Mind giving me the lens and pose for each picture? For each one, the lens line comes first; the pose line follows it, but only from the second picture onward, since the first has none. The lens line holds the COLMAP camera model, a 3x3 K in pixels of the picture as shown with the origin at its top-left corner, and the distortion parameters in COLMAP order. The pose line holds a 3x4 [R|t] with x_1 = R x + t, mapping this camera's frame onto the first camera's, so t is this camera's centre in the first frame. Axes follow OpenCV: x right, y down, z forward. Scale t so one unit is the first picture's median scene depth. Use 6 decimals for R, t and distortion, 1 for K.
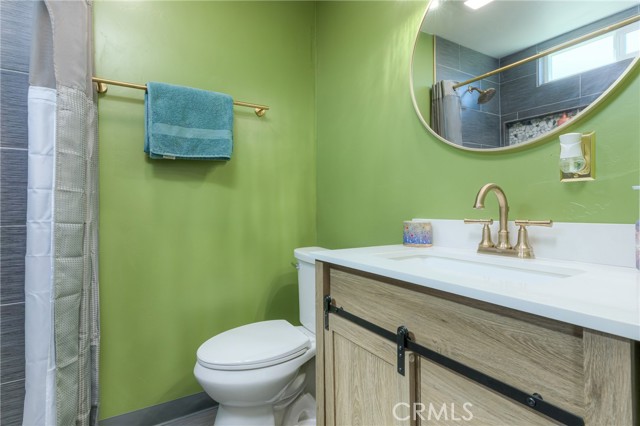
lens RADIAL K [[293.8, 0, 320.7], [0, 293.8, 210.1], [0, 0, 1]] dist [0.000036, -0.000905]
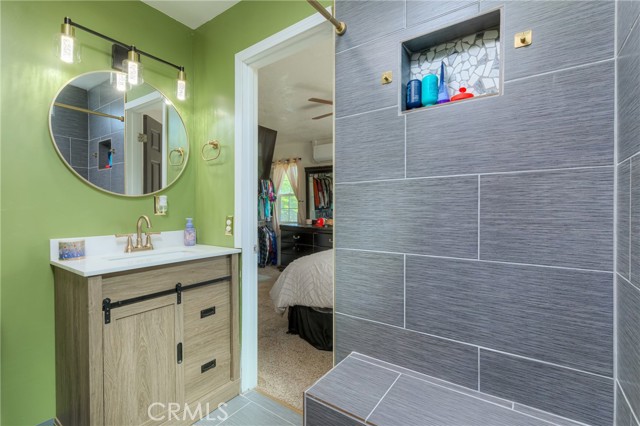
lens RADIAL K [[293.8, 0, 320.7], [0, 293.8, 210.3], [0, 0, 1]] dist [0.000036, -0.000905]
pose [[-0.353784, -0.007995, 0.935293, -1.632238], [0.014711, 0.999792, 0.014111, -0.128269], [-0.935212, 0.018752, -0.353593, 0.556227]]
